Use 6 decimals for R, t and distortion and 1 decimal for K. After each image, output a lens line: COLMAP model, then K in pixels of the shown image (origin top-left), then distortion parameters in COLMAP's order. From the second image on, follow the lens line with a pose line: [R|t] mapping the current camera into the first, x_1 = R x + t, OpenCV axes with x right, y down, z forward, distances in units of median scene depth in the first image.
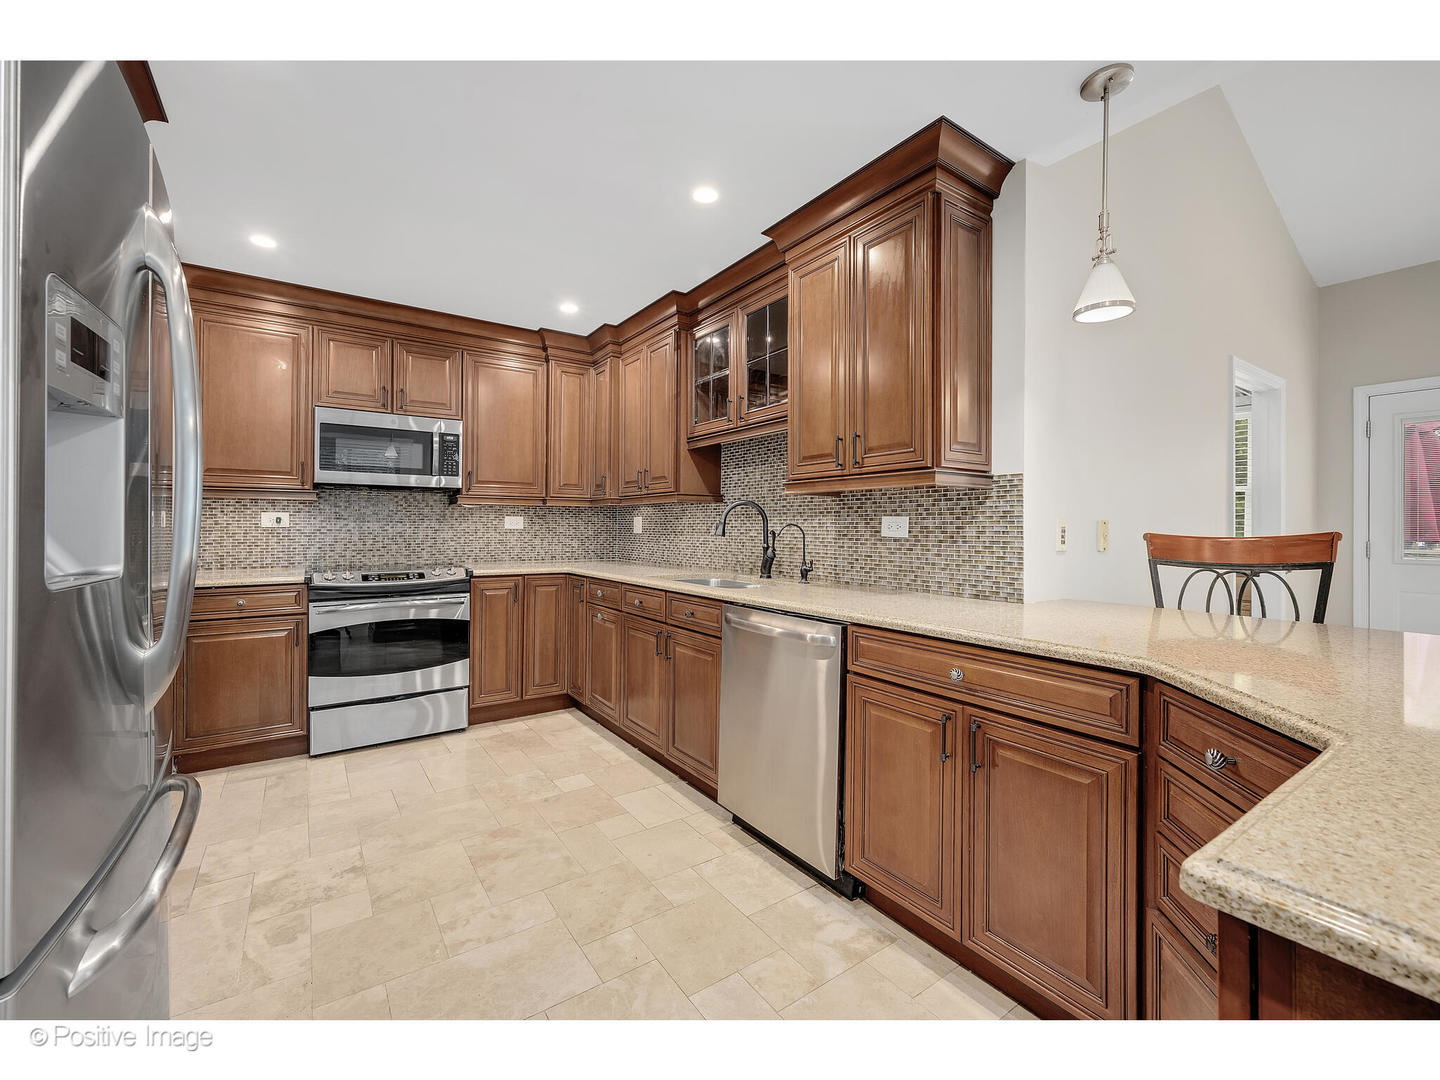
lens RADIAL K [[570.0, 0, 700.2], [0, 570.0, 526.8], [0, 0, 1]] dist [0.017257, -0.000416]
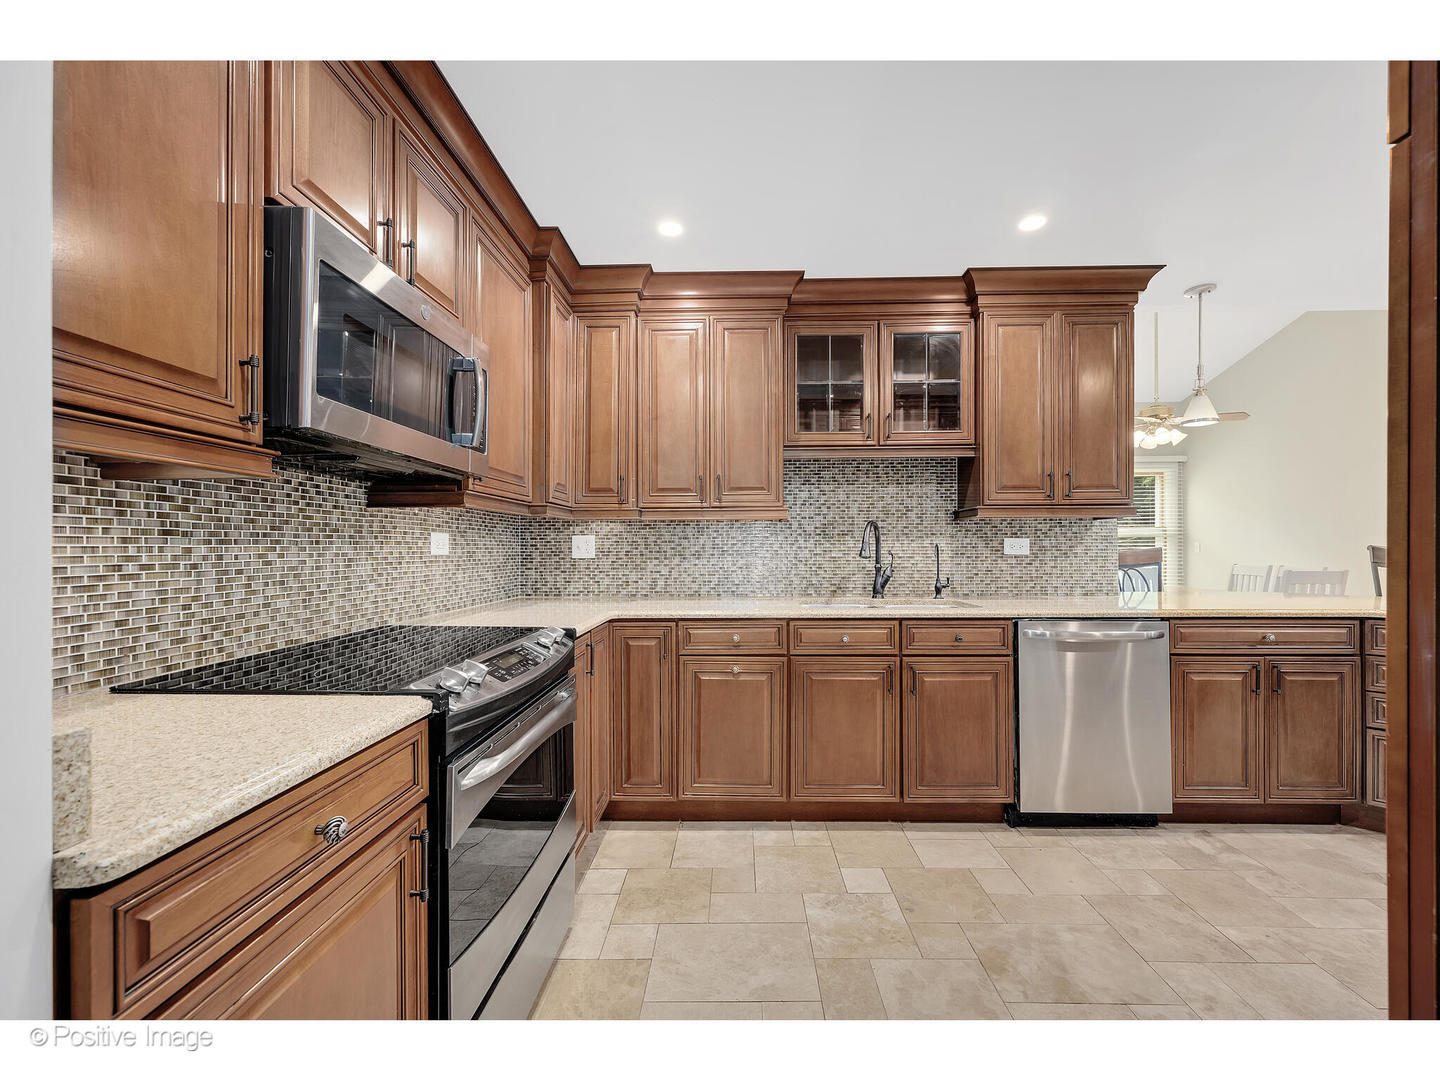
lens RADIAL K [[570.0, 0, 719.8], [0, 570.0, 549.6], [0, 0, 1]] dist [0.017257, -0.000416]
pose [[0.584341, -0.010700, 0.811438, -0.828844], [0.005841, 0.999943, 0.008979, -0.006198], [-0.811487, -0.000507, 0.584370, 0.609977]]
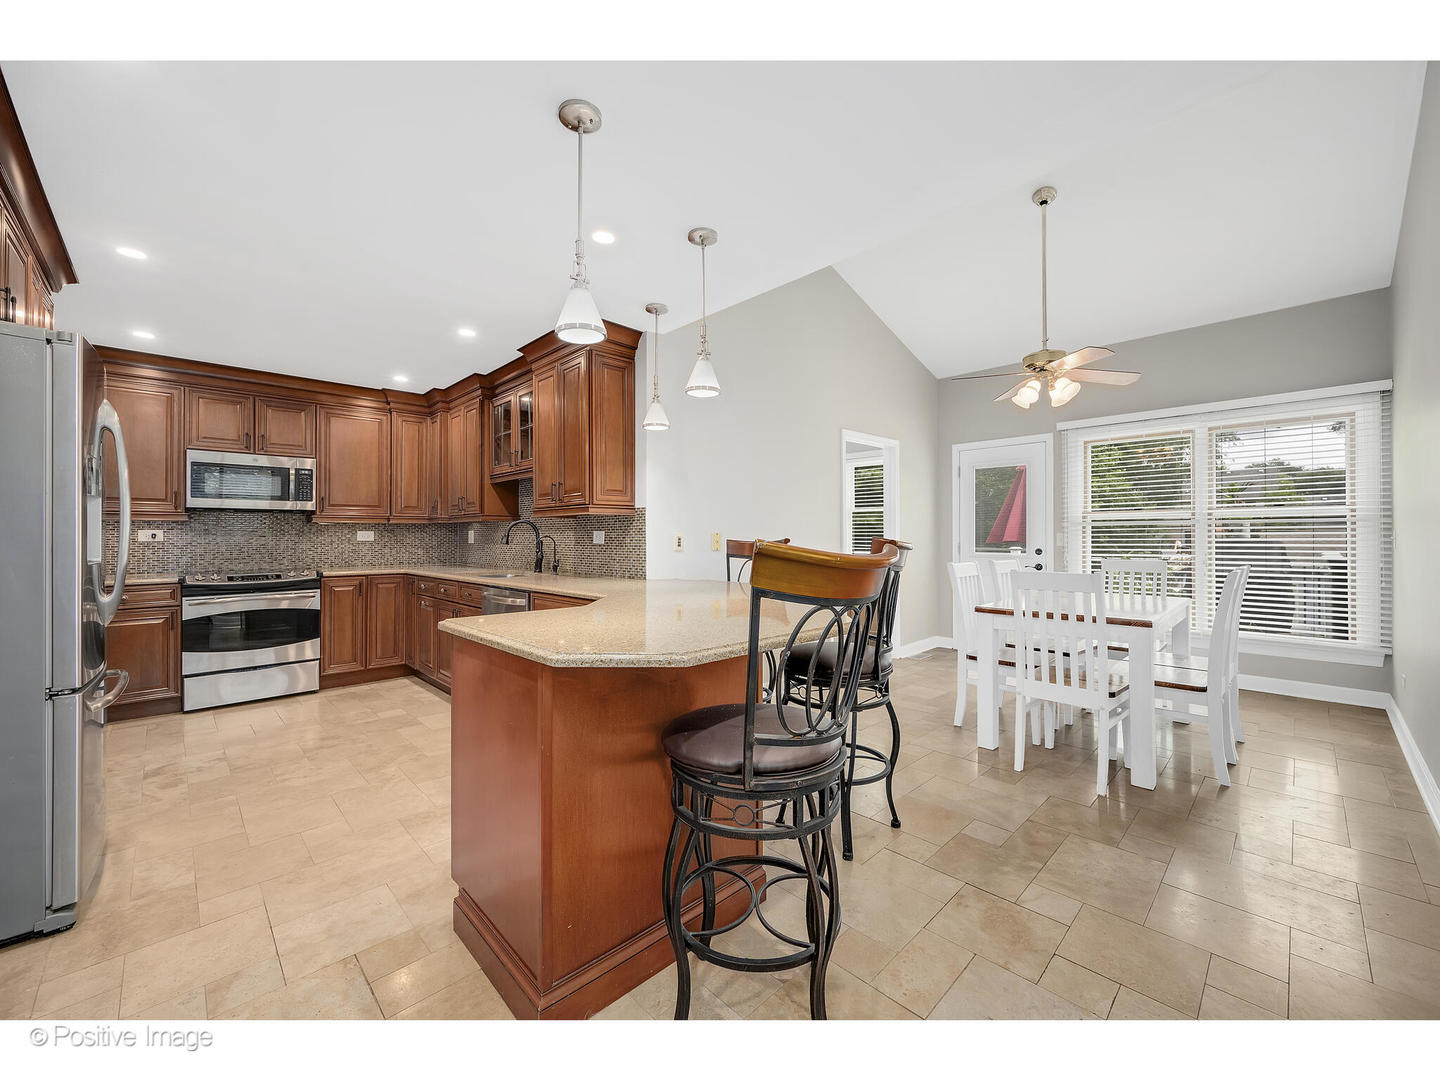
lens RADIAL K [[570.0, 0, 723.6], [0, 570.0, 534.5], [0, 0, 1]] dist [0.017257, -0.000416]
pose [[0.986880, -0.007359, 0.161287, 0.330912], [0.008051, 0.999961, -0.003637, 0.000342], [-0.161254, 0.004888, 0.986901, -0.508658]]
